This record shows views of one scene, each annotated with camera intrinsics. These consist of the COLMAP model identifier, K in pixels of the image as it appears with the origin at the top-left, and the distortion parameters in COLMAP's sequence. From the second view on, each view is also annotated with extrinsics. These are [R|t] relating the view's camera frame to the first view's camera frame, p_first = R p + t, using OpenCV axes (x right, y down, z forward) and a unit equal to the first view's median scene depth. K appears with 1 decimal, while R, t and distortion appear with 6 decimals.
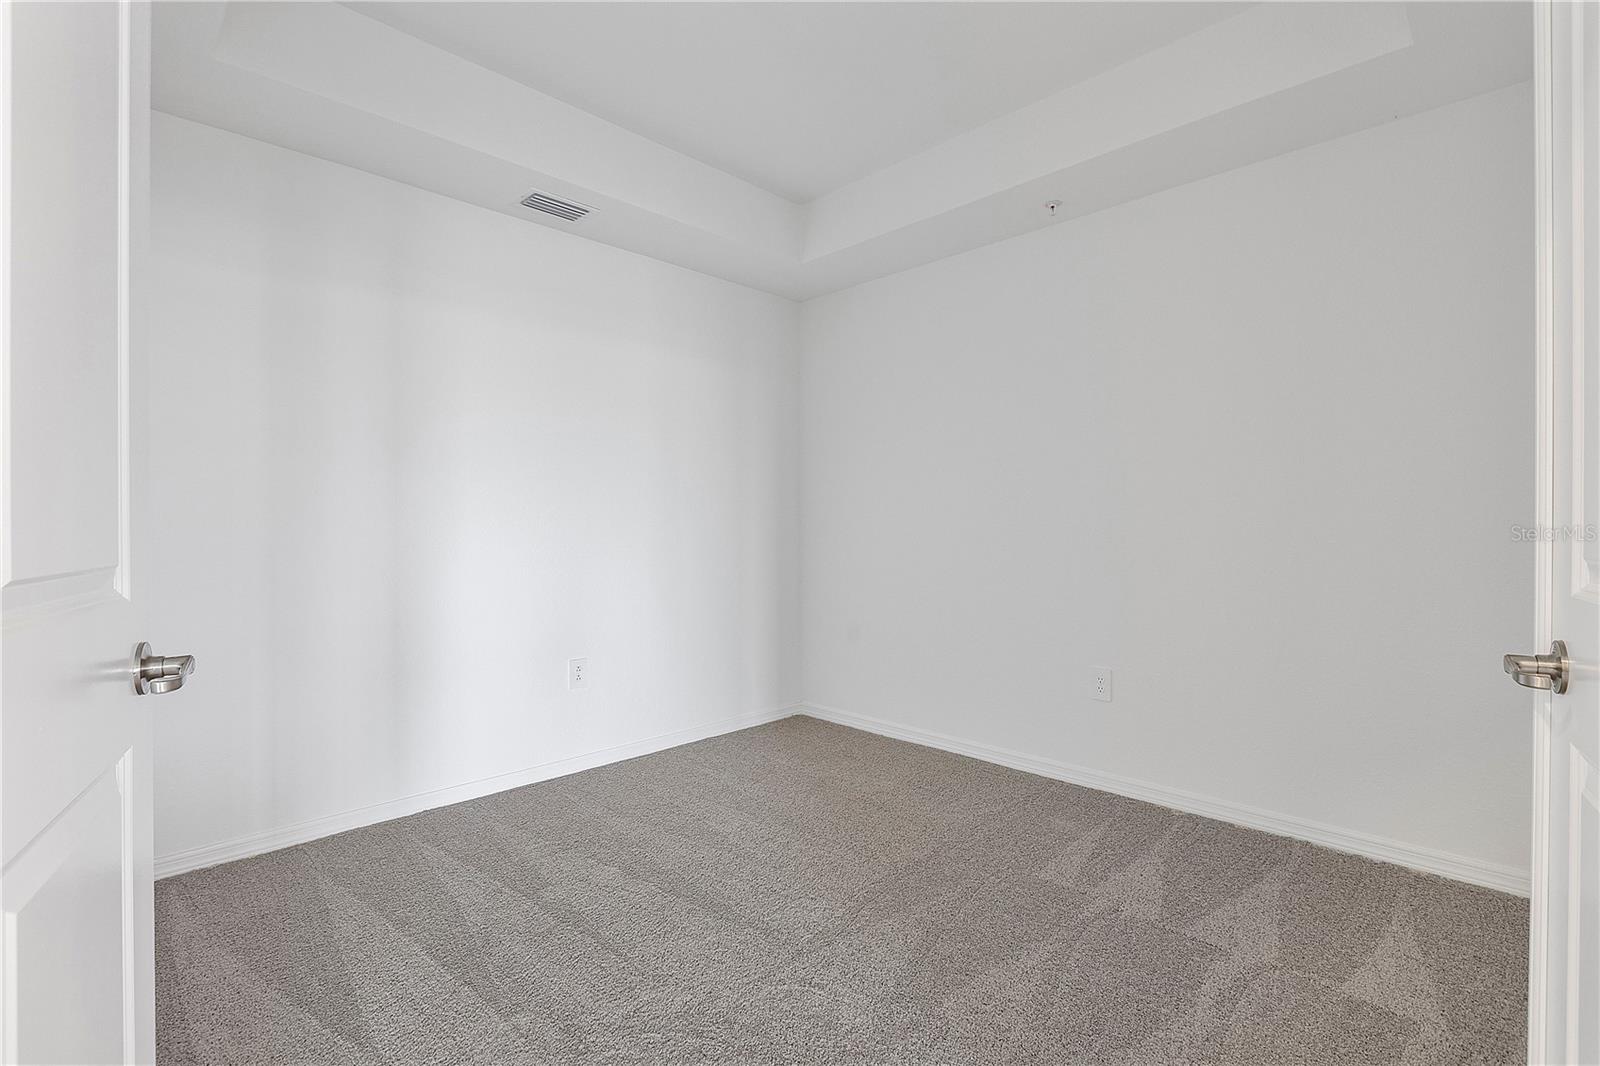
lens RADIAL K [[738.1, 0, 799.3], [0, 738.1, 531.2], [0, 0, 1]] dist [0.002646, -0.002386]
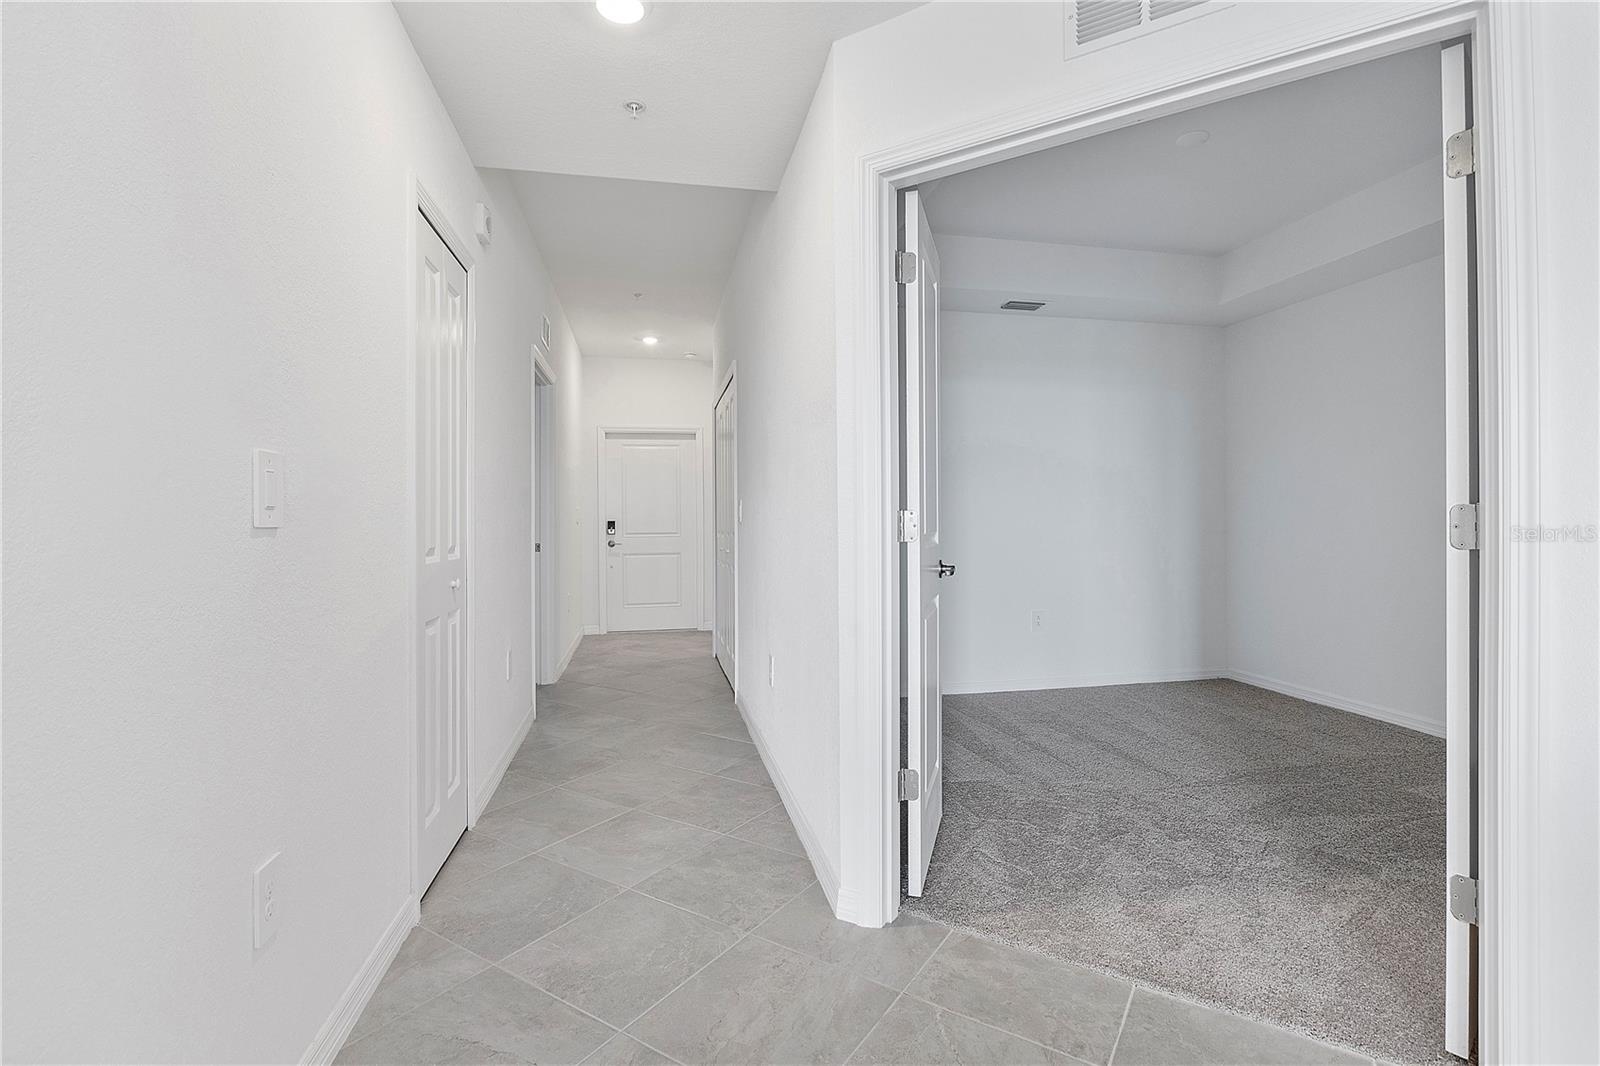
lens RADIAL K [[738.1, 0, 802.5], [0, 738.1, 524.5], [0, 0, 1]] dist [0.002646, -0.002386]
pose [[0.838549, -0.001103, -0.544825, 0.112898], [0.003812, 0.999985, 0.003843, -0.003312], [0.544813, -0.005300, 0.838541, -0.514868]]
